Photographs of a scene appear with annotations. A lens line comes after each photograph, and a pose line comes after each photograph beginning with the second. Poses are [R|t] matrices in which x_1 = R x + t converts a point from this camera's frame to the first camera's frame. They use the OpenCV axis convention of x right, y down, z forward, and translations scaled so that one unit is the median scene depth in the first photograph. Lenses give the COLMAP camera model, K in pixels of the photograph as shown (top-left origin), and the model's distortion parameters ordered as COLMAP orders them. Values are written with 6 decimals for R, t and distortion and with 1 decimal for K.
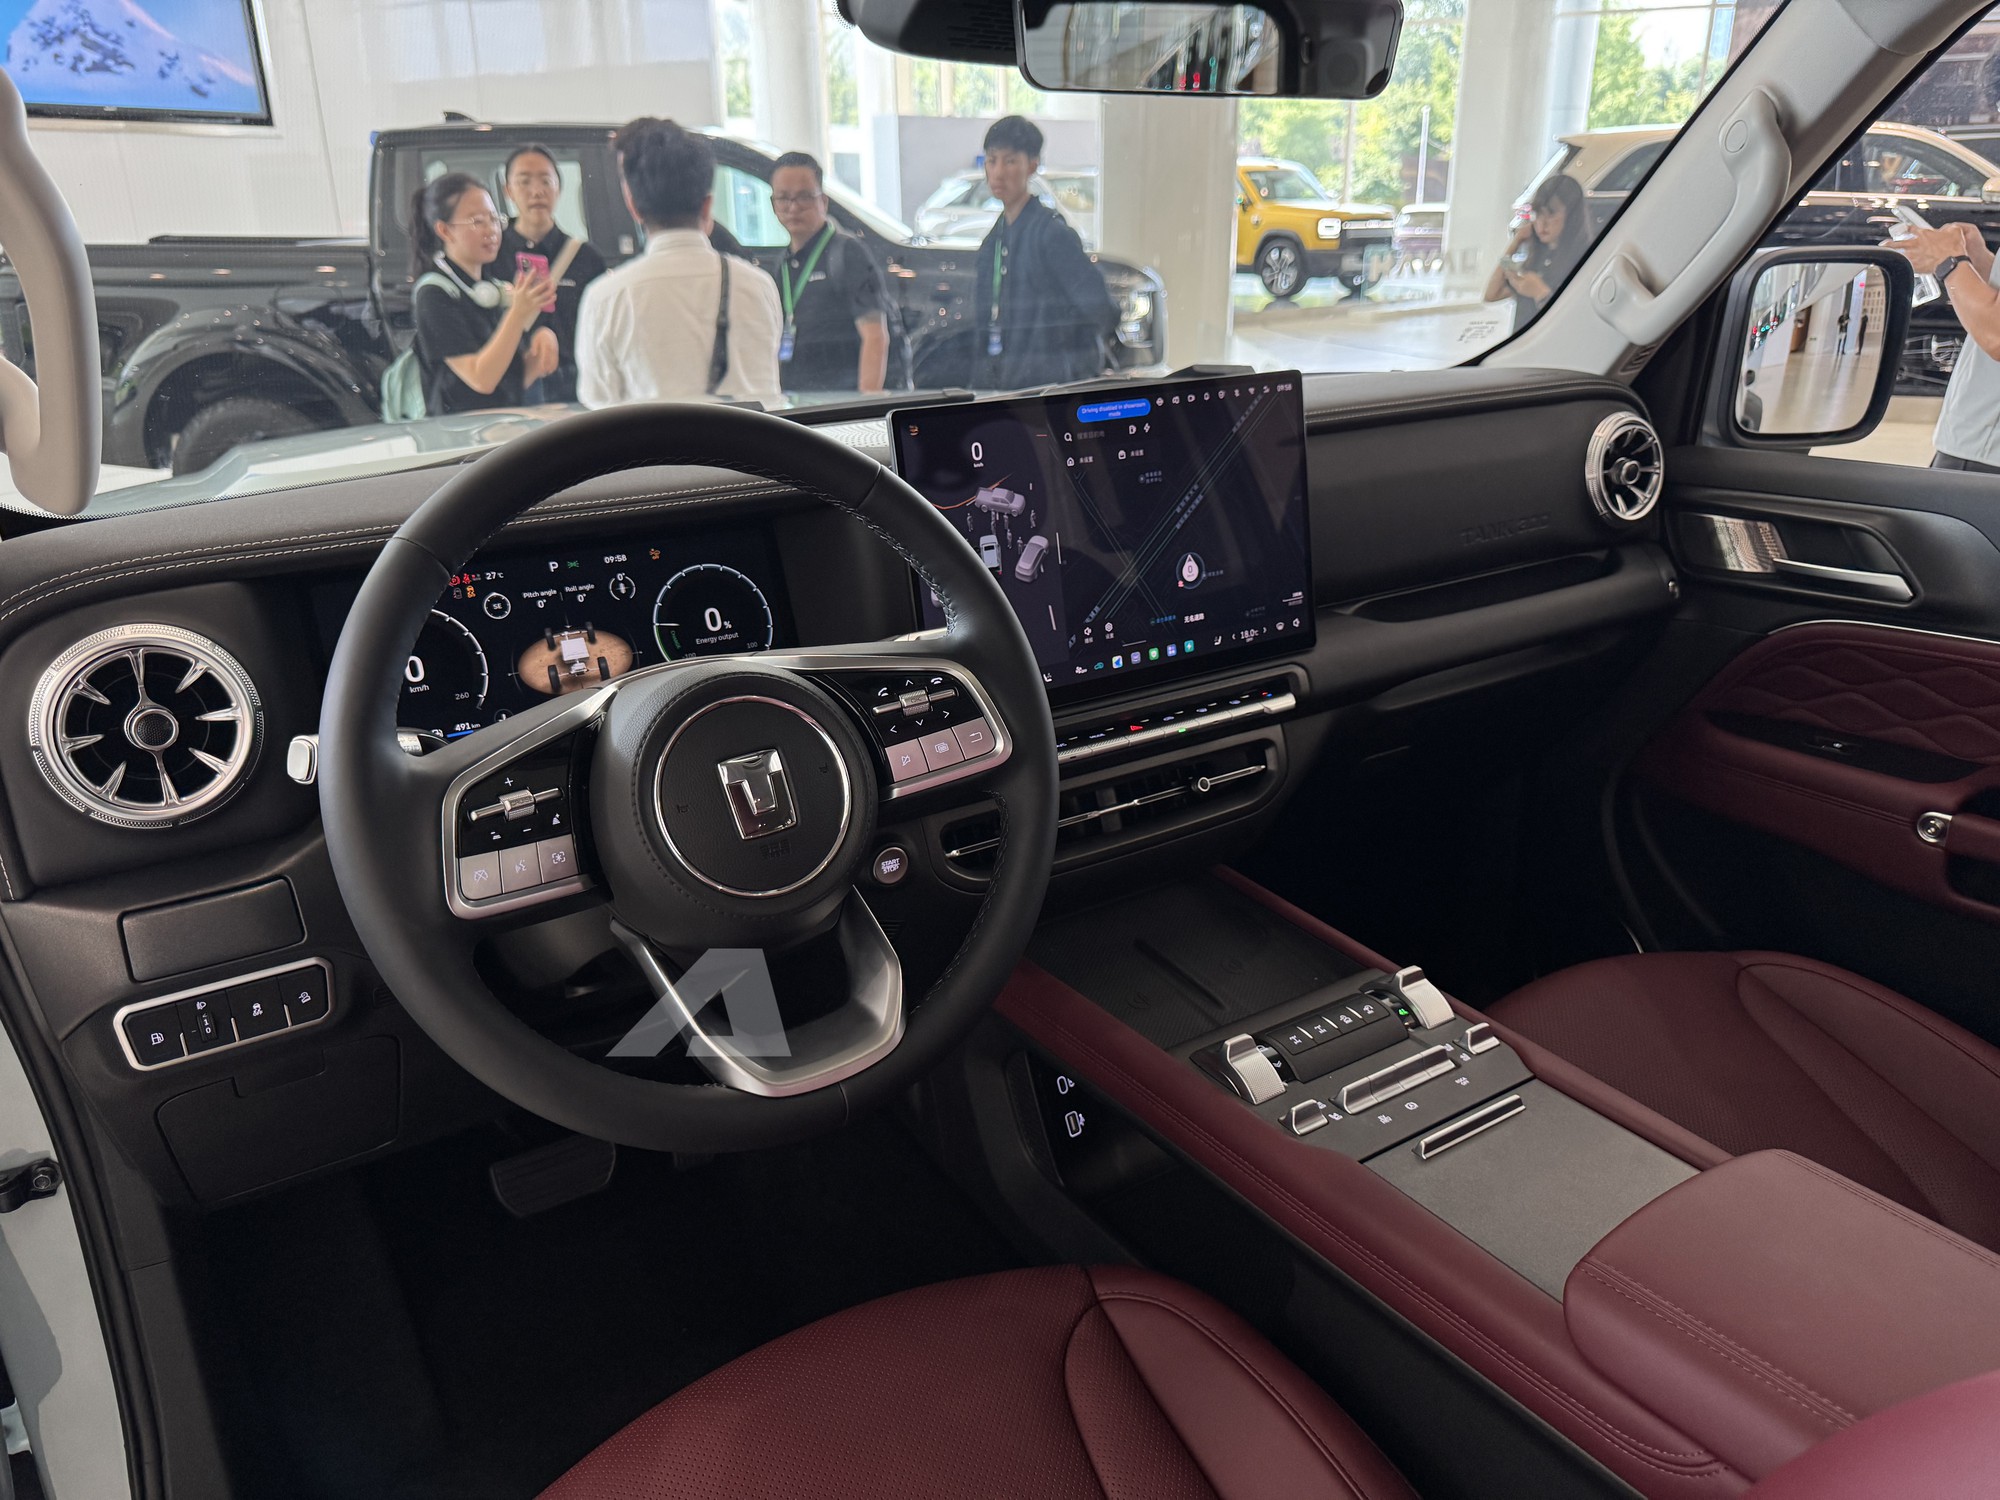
lens RADIAL K [[1434.2, 0, 961.4], [0, 1434.2, 770.0], [0, 0, 1]] dist [0.059468, -0.078652]
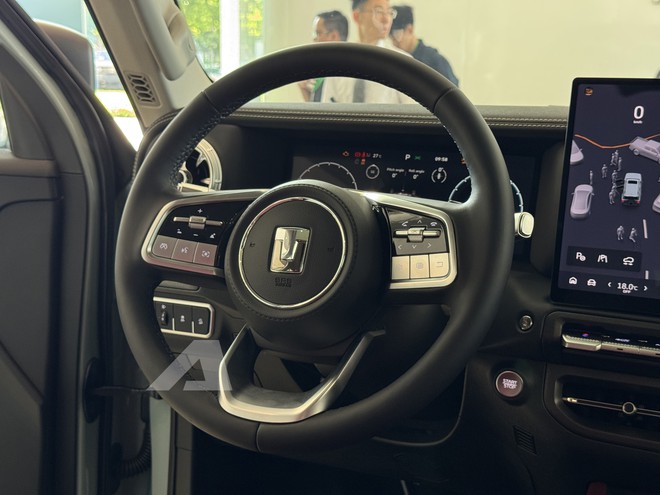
lens RADIAL K [[936.5, 0, 316.1], [0, 936.5, 246.9], [0, 0, 1]] dist [0.128821, 0.000000]
pose [[0.547593, 0.187853, -0.815385, 0.572877], [-0.329927, 0.943998, -0.004087, 0.004866], [0.768954, 0.271256, 0.578904, 0.254198]]
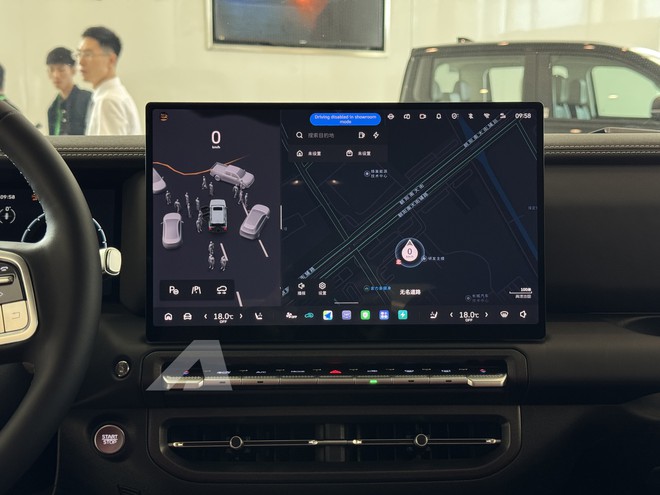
lens RADIAL K [[936.5, 0, 335.1], [0, 936.5, 254.8], [0, 0, 1]] dist [0.128821, 0.000000]
pose [[0.863791, 0.094788, -0.494854, 0.518778], [-0.200299, 0.965803, -0.164635, 0.005903], [0.462327, 0.241329, 0.853238, 0.309918]]
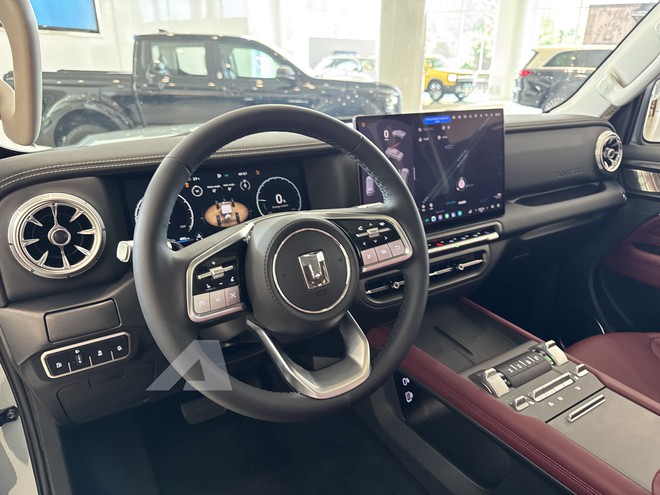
lens RADIAL K [[473.3, 0, 323.6], [0, 473.3, 256.2], [0, 0, 1]] dist [0.059468, -0.078652]
pose [[0.999761, 0.021300, 0.004978, -0.093580], [-0.021301, 0.999773, 0.000180, -0.004492], [-0.004973, -0.000286, 0.999988, 0.154286]]
